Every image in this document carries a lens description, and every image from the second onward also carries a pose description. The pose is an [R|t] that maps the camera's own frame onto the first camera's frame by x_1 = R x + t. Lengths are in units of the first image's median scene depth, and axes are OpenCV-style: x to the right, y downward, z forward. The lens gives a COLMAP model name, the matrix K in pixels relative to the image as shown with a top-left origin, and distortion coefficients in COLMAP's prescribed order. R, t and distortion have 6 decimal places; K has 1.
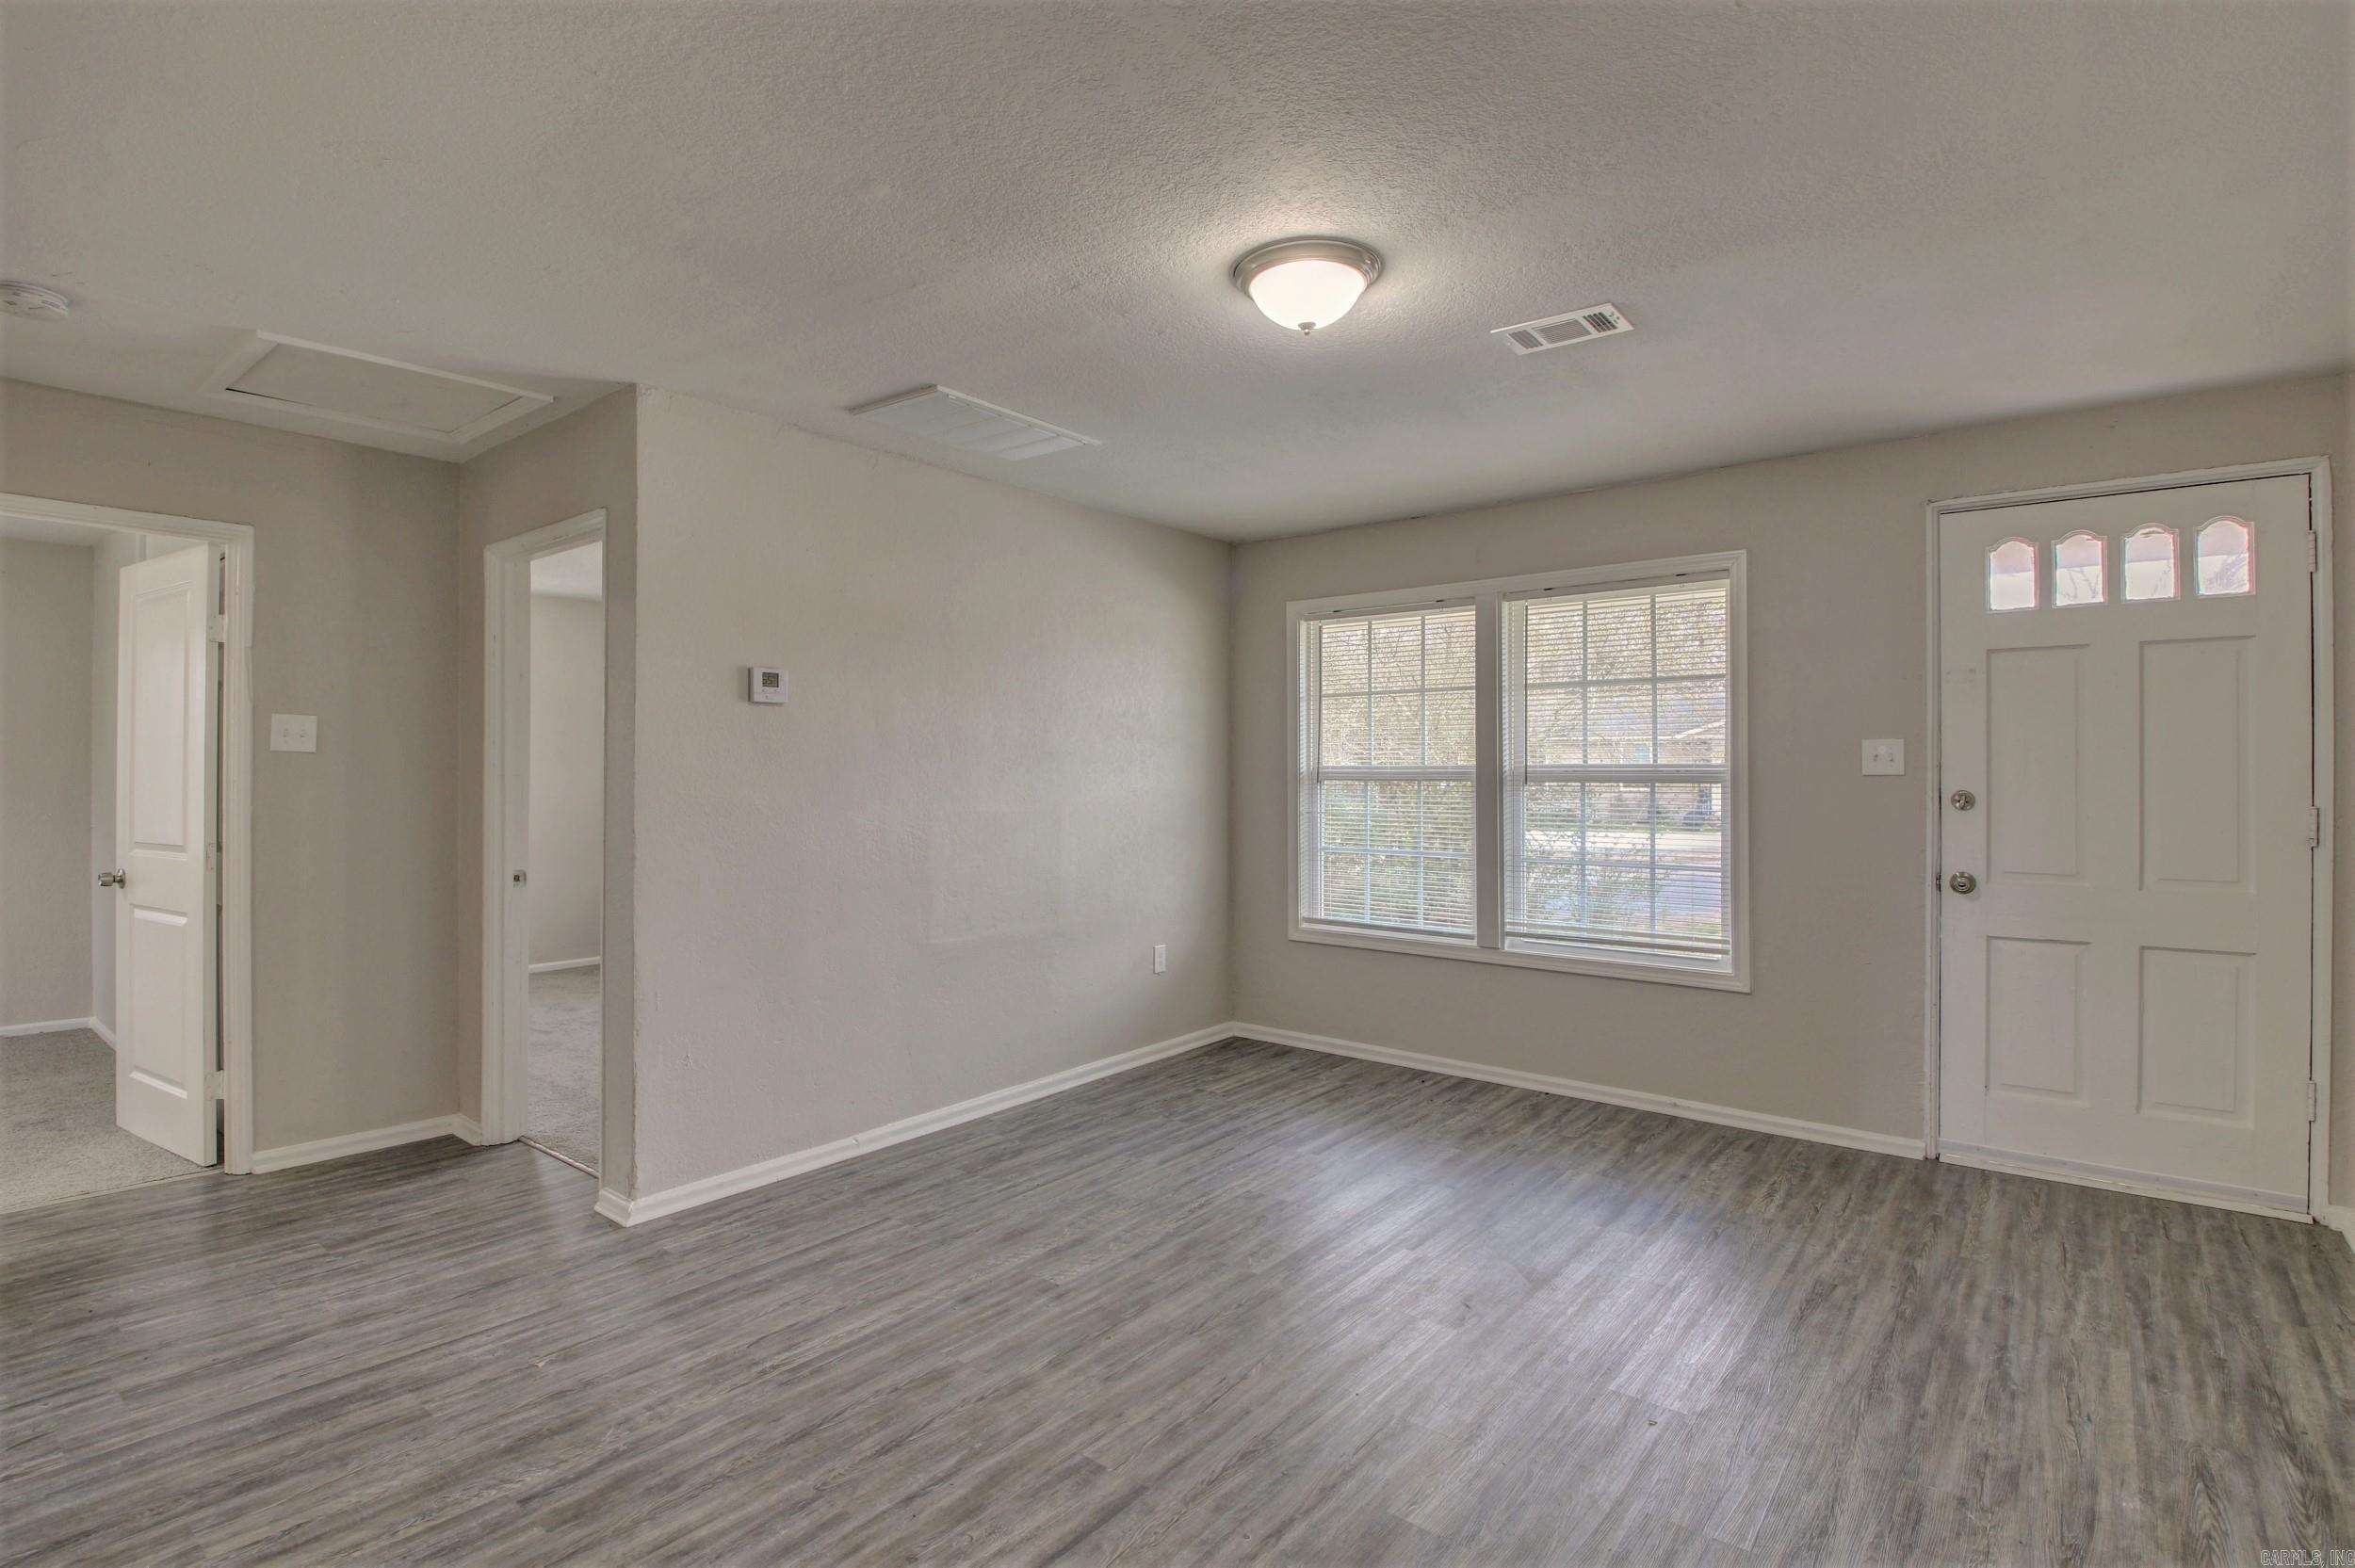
lens RADIAL K [[1124.8, 0, 1175.7], [0, 1124.8, 770.0], [0, 0, 1]] dist [0.020597, -0.025071]
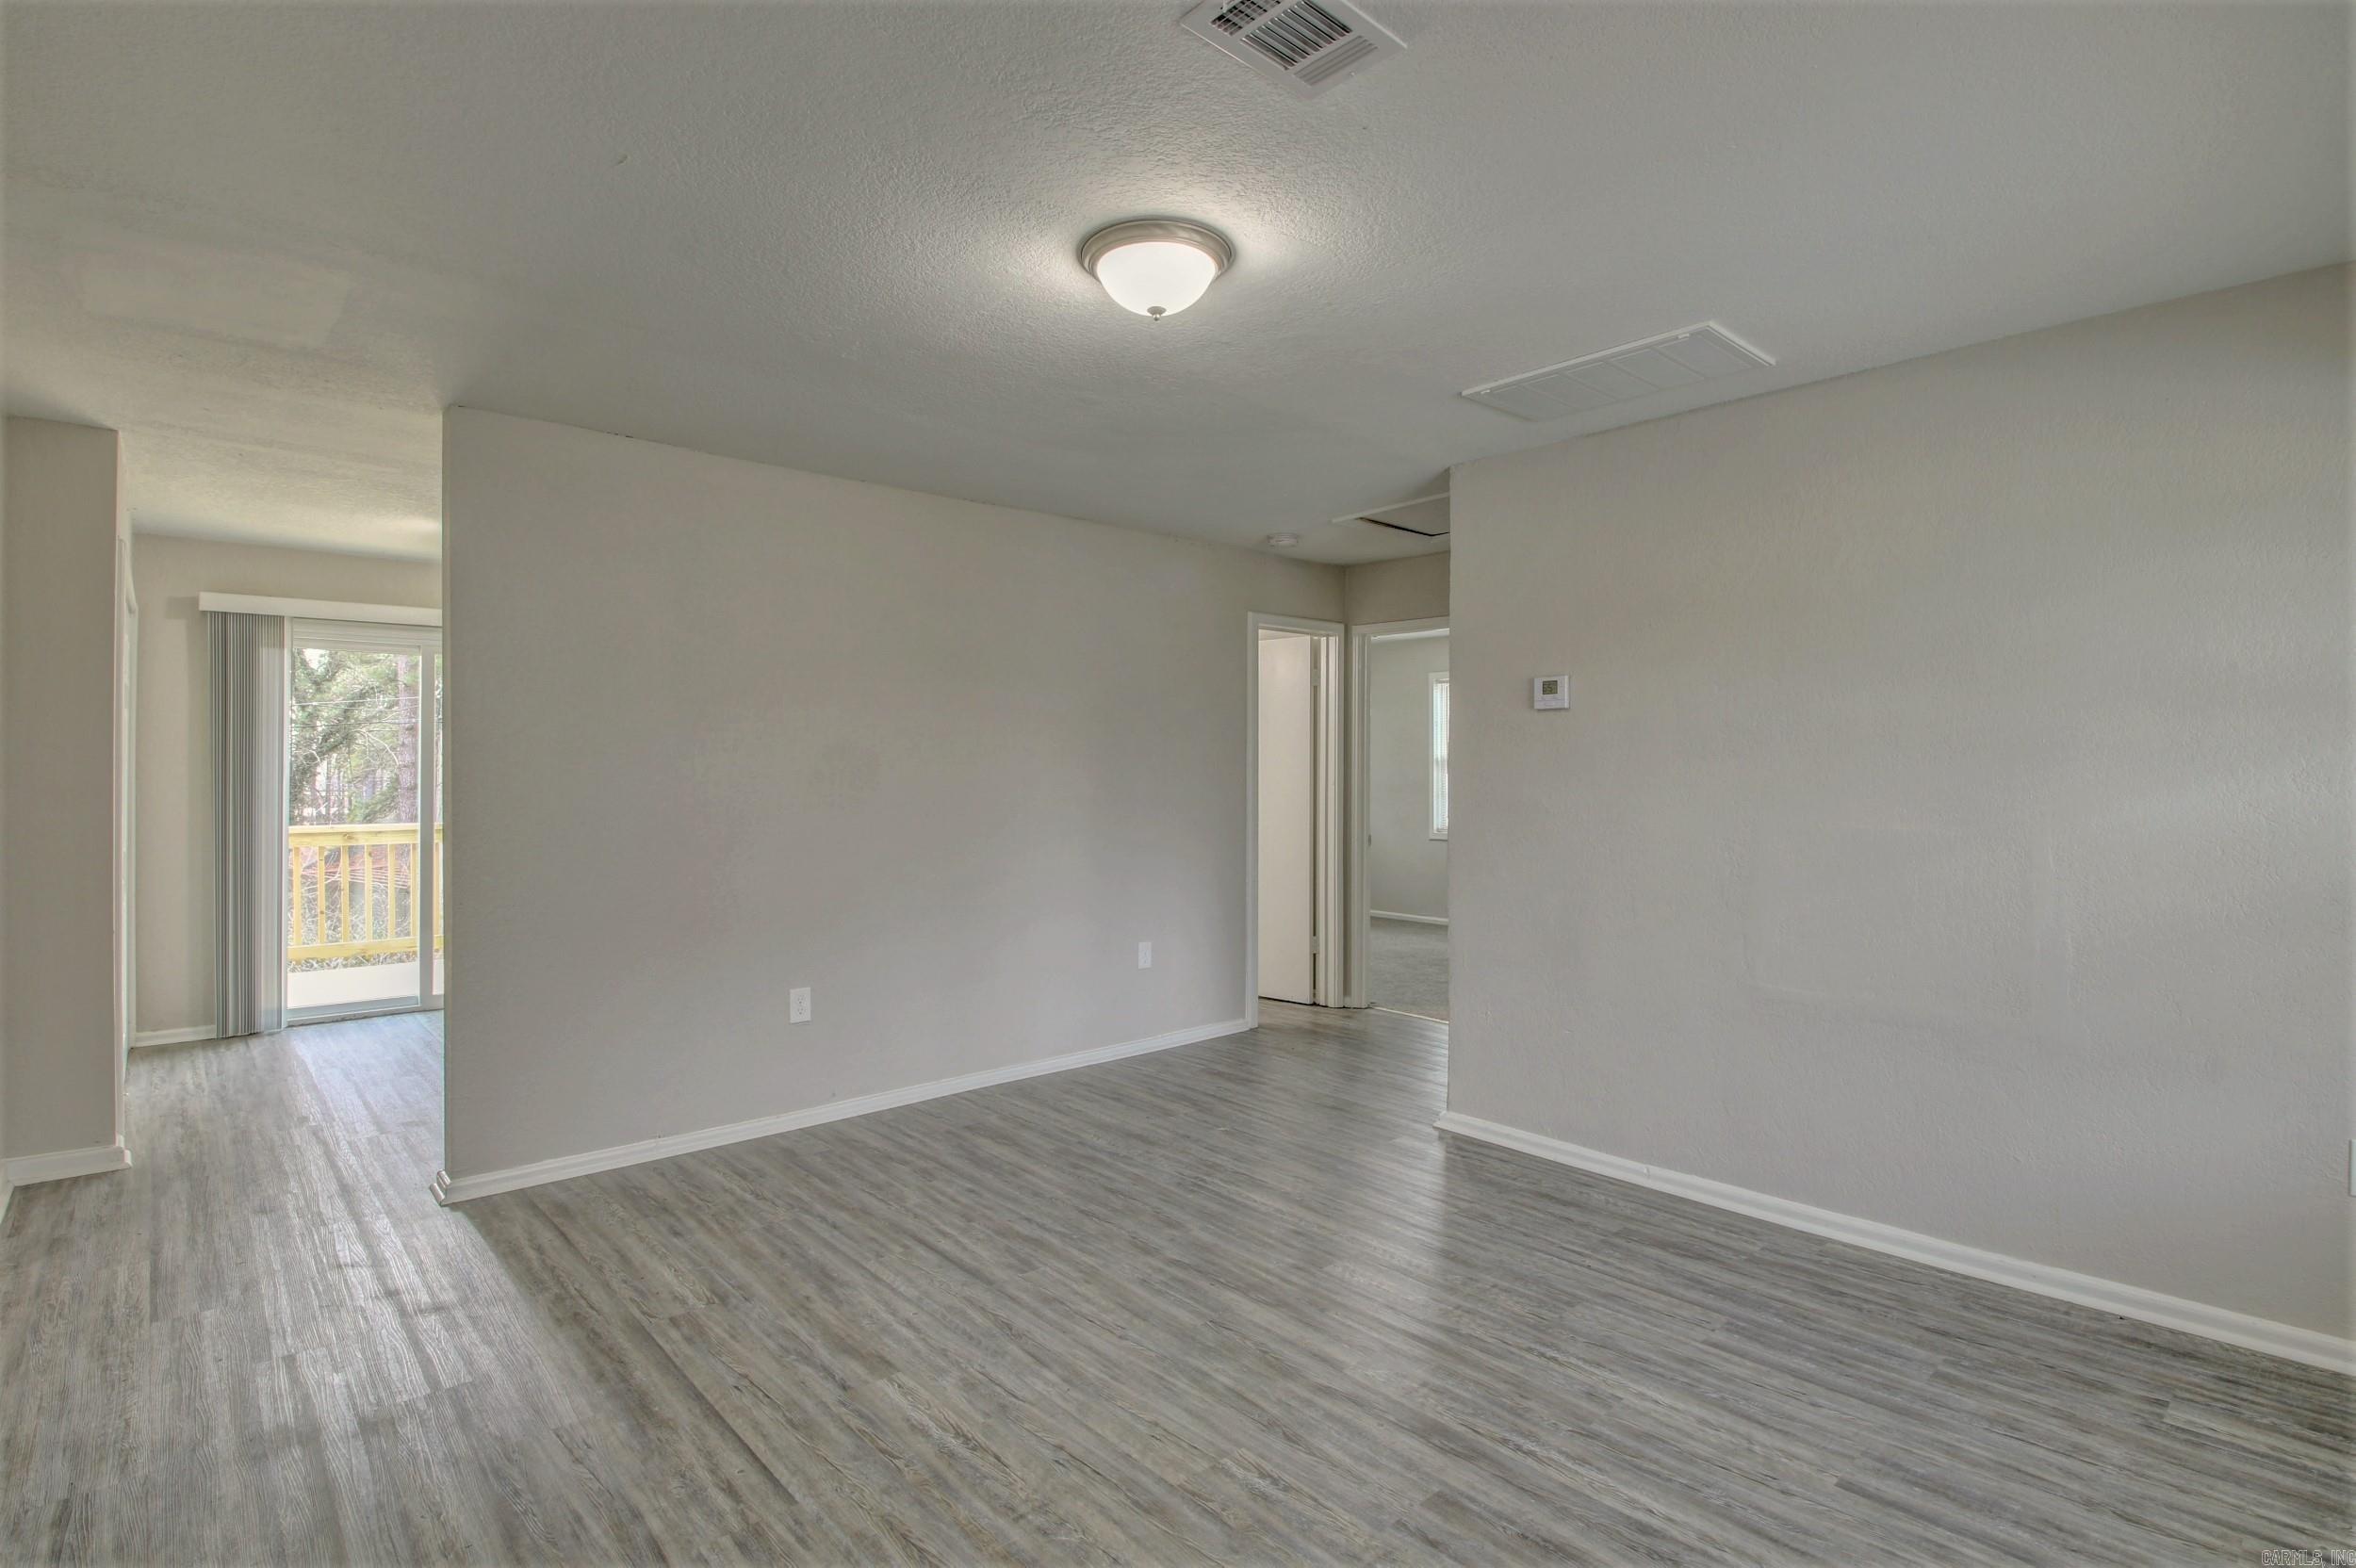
lens RADIAL K [[1125.4, 0, 1176.2], [0, 1125.4, 770.0], [0, 0, 1]] dist [0.020597, -0.025071]
pose [[-0.156612, -0.001906, -0.987658, 0.719209], [0.000791, 0.999998, -0.002055, 0.000286], [0.987660, -0.001103, -0.156610, 0.786961]]
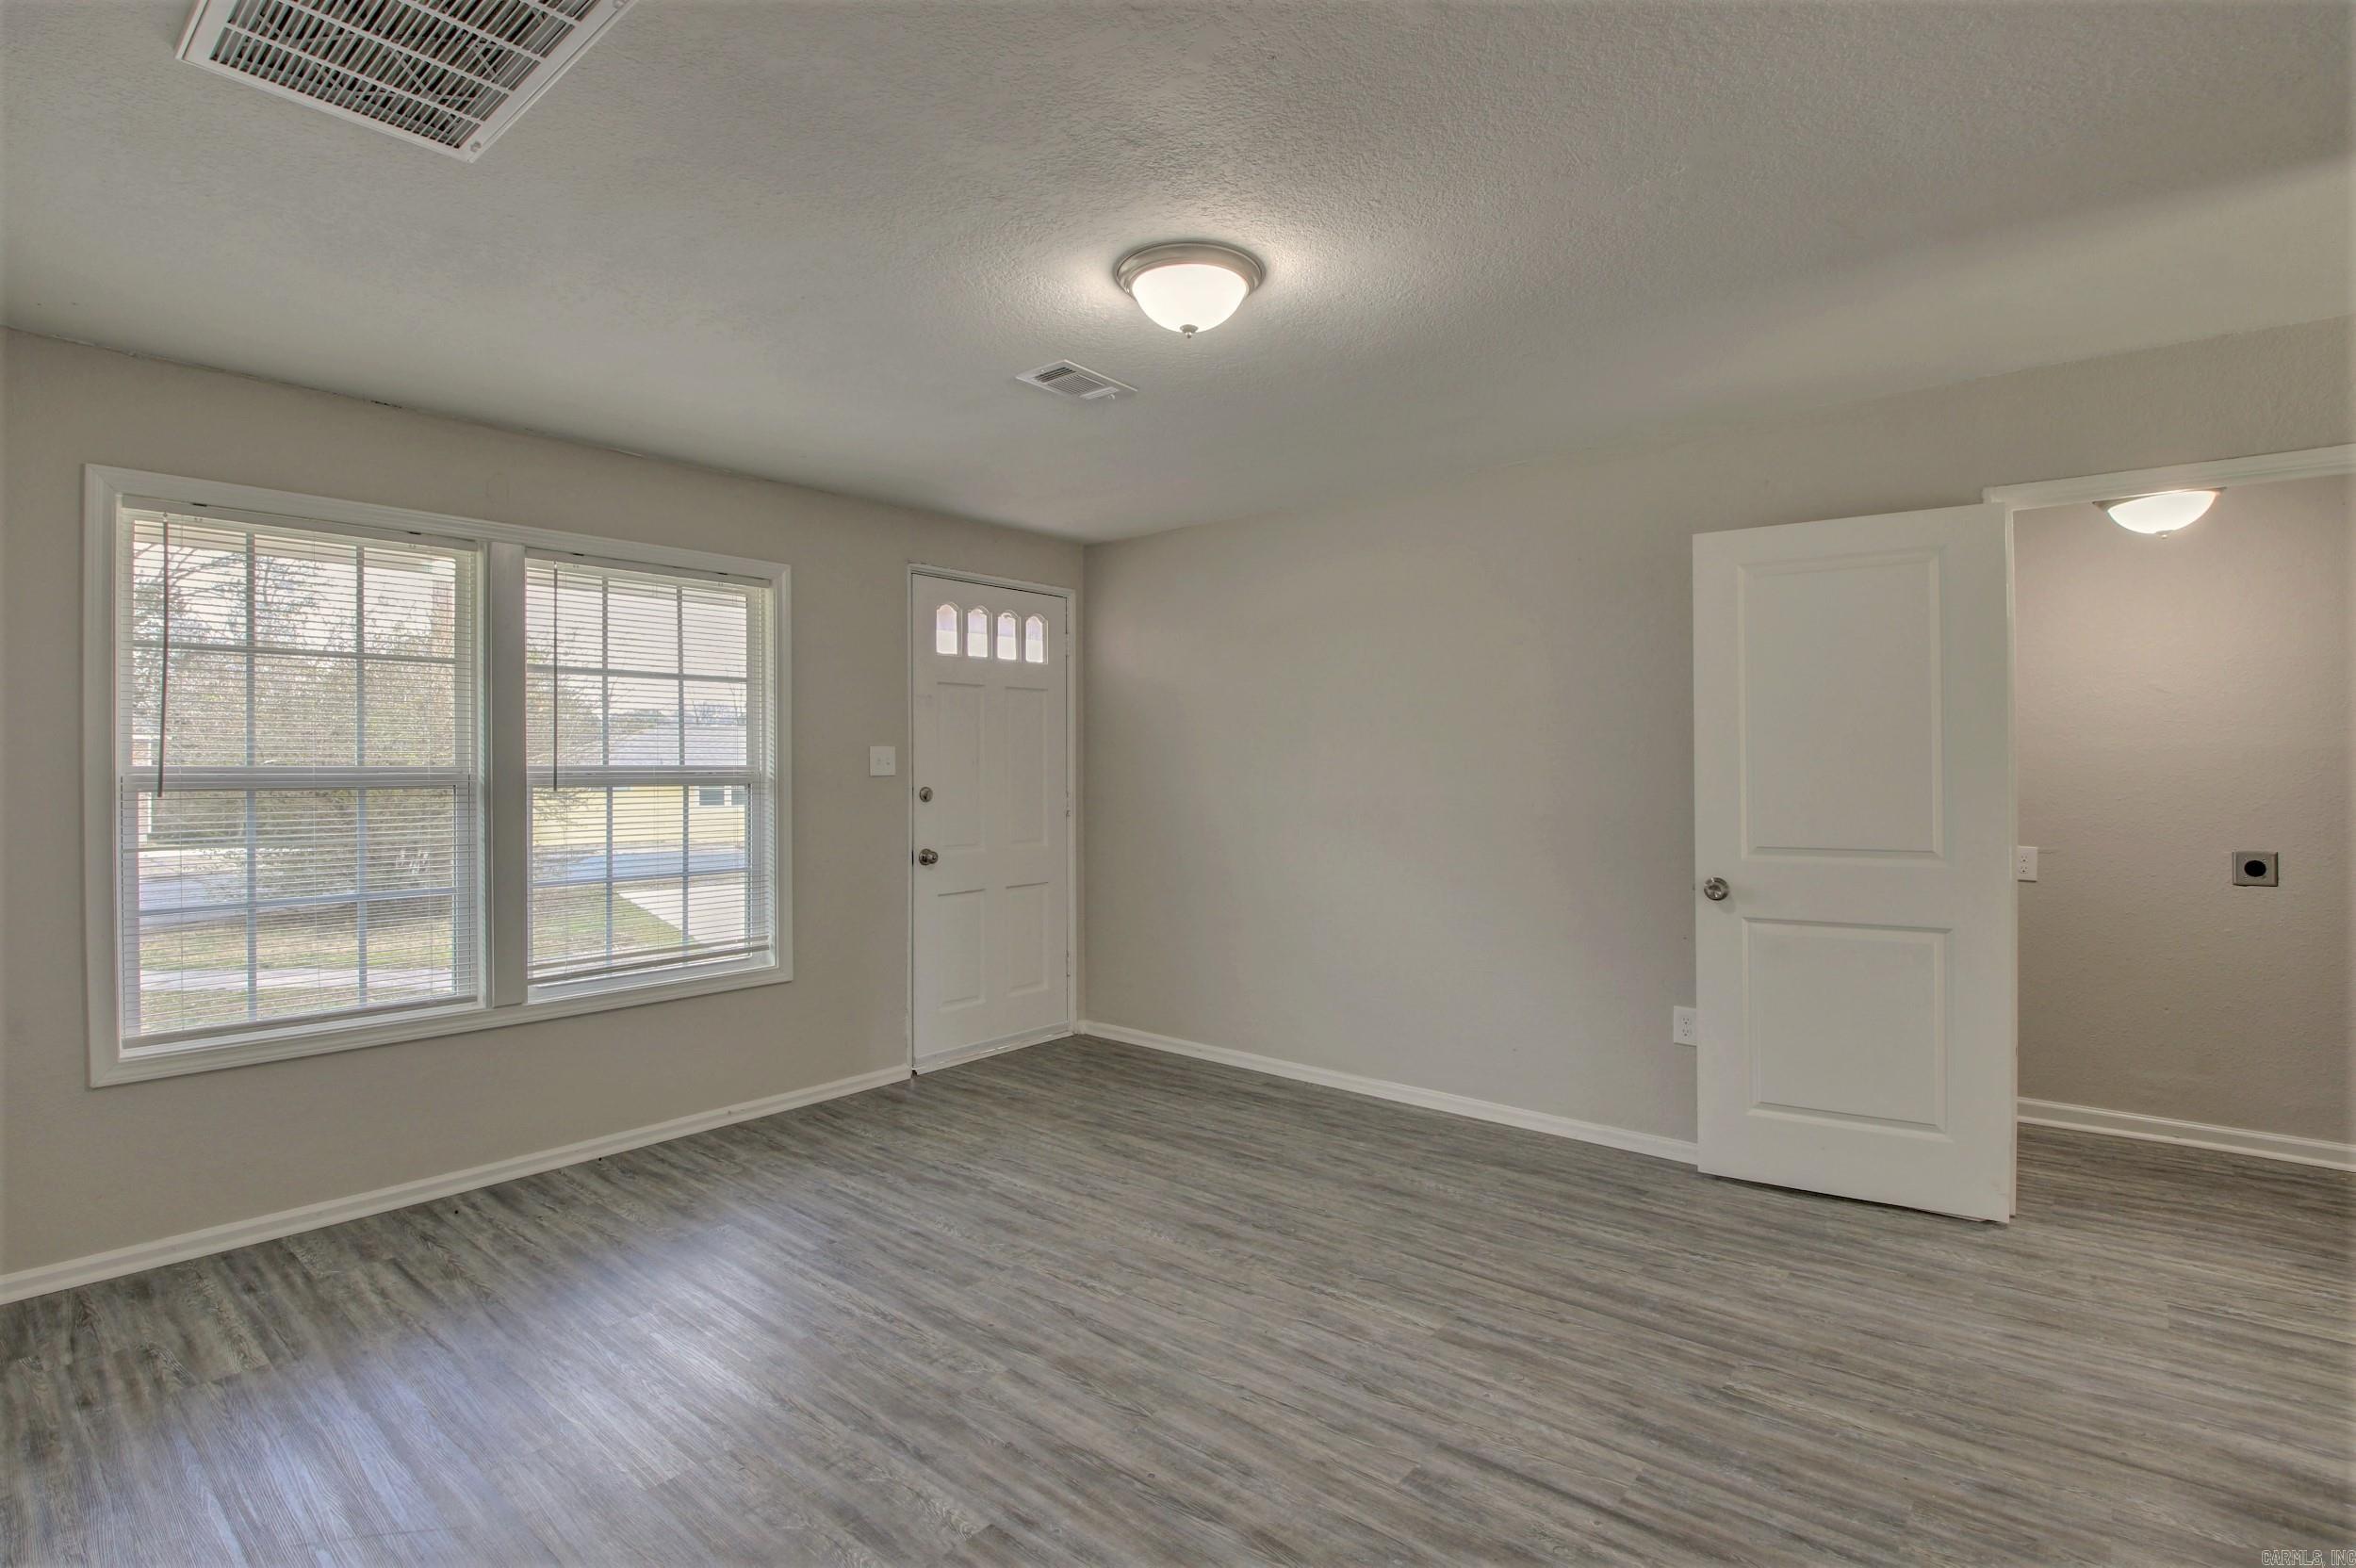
lens RADIAL K [[1125.4, 0, 1176.2], [0, 1125.4, 770.0], [0, 0, 1]] dist [0.020597, -0.025071]
pose [[0.030633, 0.001070, 0.999530, -0.598945], [0.001785, 0.999998, -0.001125, 0.000204], [-0.999529, 0.001819, 0.030631, 0.661003]]
